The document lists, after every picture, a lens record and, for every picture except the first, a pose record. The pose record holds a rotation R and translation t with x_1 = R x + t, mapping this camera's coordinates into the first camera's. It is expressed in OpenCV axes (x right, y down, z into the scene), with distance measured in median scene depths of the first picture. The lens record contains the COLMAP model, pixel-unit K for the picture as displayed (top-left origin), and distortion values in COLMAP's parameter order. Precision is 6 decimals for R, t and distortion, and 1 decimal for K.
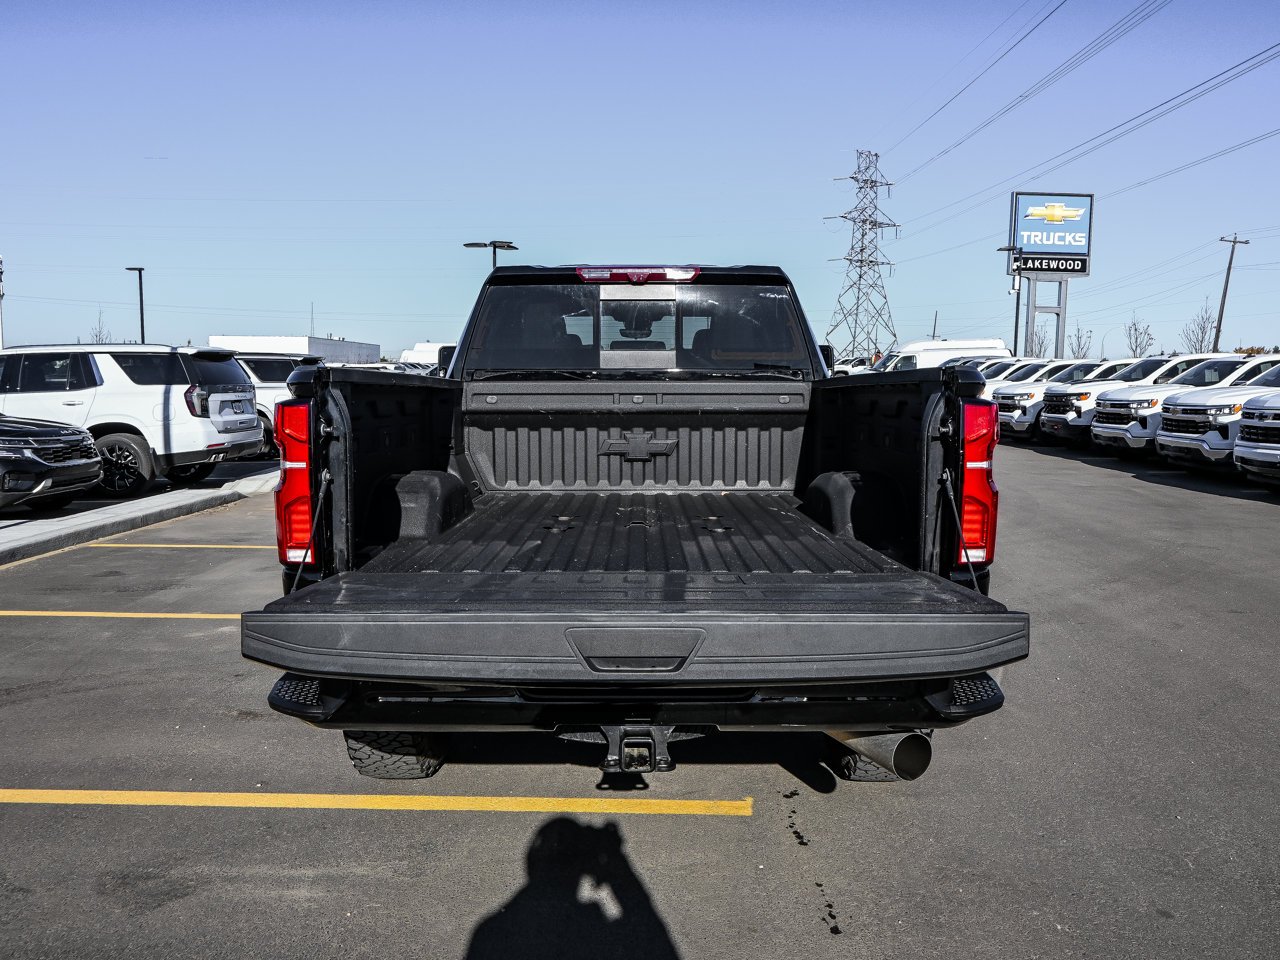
lens RADIAL K [[986.1, 0, 637.7], [0, 986.1, 484.1], [0, 0, 1]] dist [-0.026294, 0.009619]
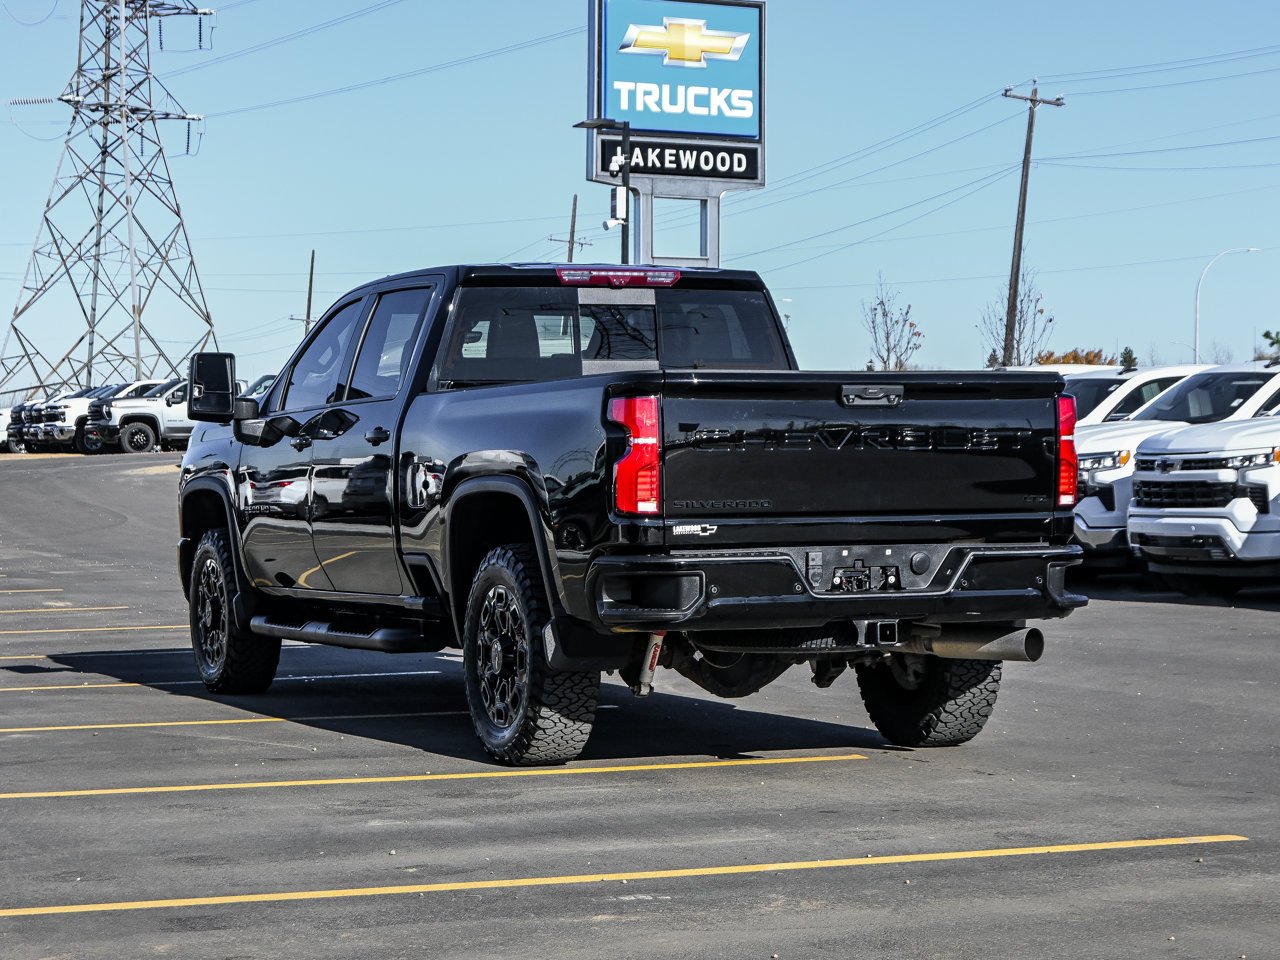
lens RADIAL K [[3407.9, 0, 647.7], [0, 3407.9, 477.8], [0, 0, 1]] dist [-0.158789, 0.000000]
pose [[0.904741, -0.011701, 0.425800, -0.678132], [0.054195, 0.994661, -0.087821, 0.128918], [-0.422499, 0.102532, 0.900545, -0.943781]]
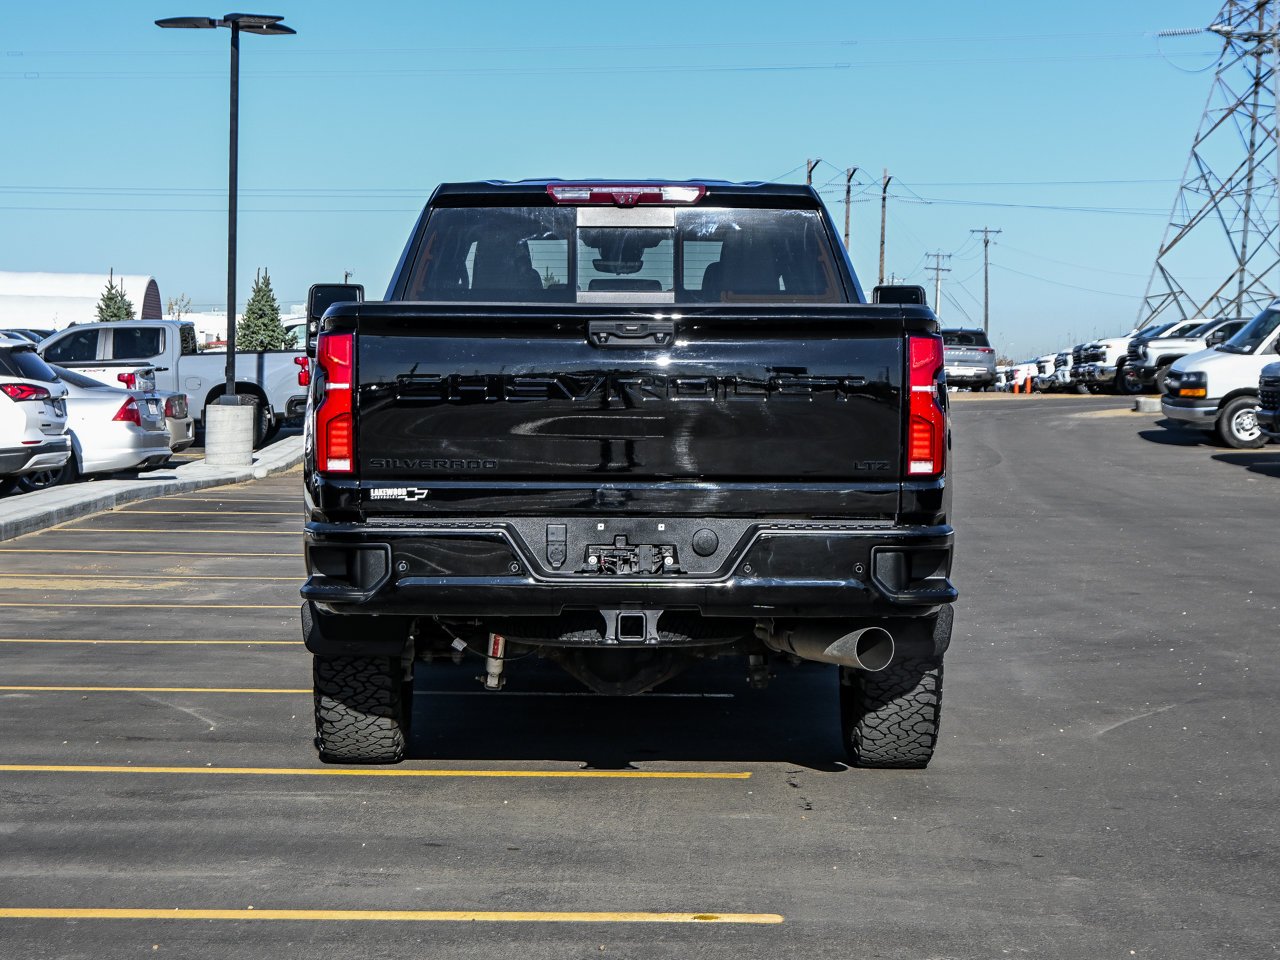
lens RADIAL K [[3407.9, 0, 650.9], [0, 3407.9, 488.1], [0, 0, 1]] dist [-0.158789, 0.000000]
pose [[0.999825, 0.004121, 0.018235, -0.014371], [-0.002678, 0.996915, -0.078441, 0.117698], [-0.018502, 0.078379, 0.996752, -0.853679]]
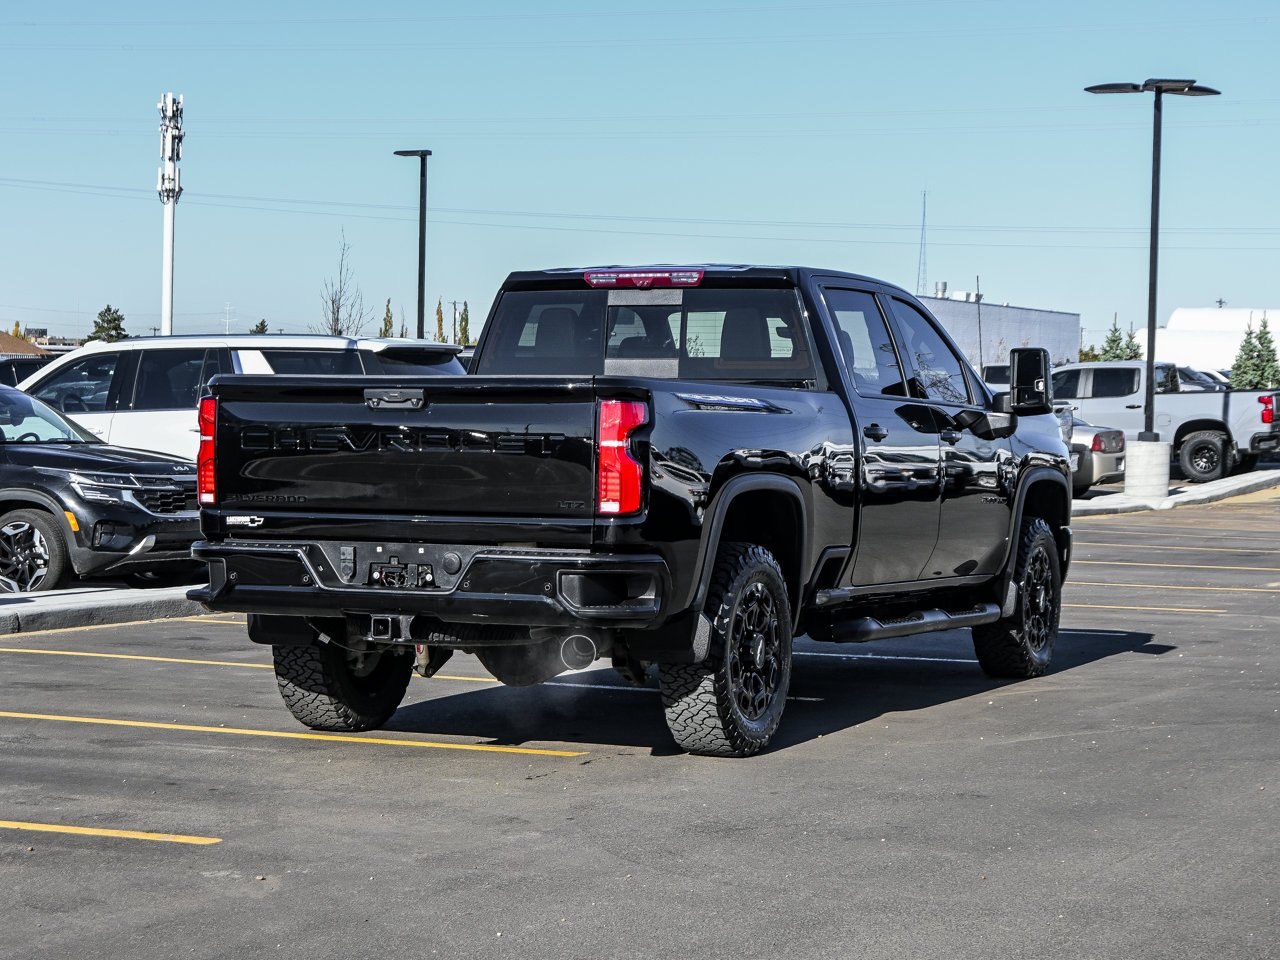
lens RADIAL K [[3407.9, 0, 644.5], [0, 3407.9, 480.4], [0, 0, 1]] dist [-0.158789, 0.000000]
pose [[0.903810, 0.018246, -0.427545, 0.718952], [-0.055523, 0.995645, -0.074882, 0.115019], [0.424317, 0.091418, 0.900887, -0.988228]]
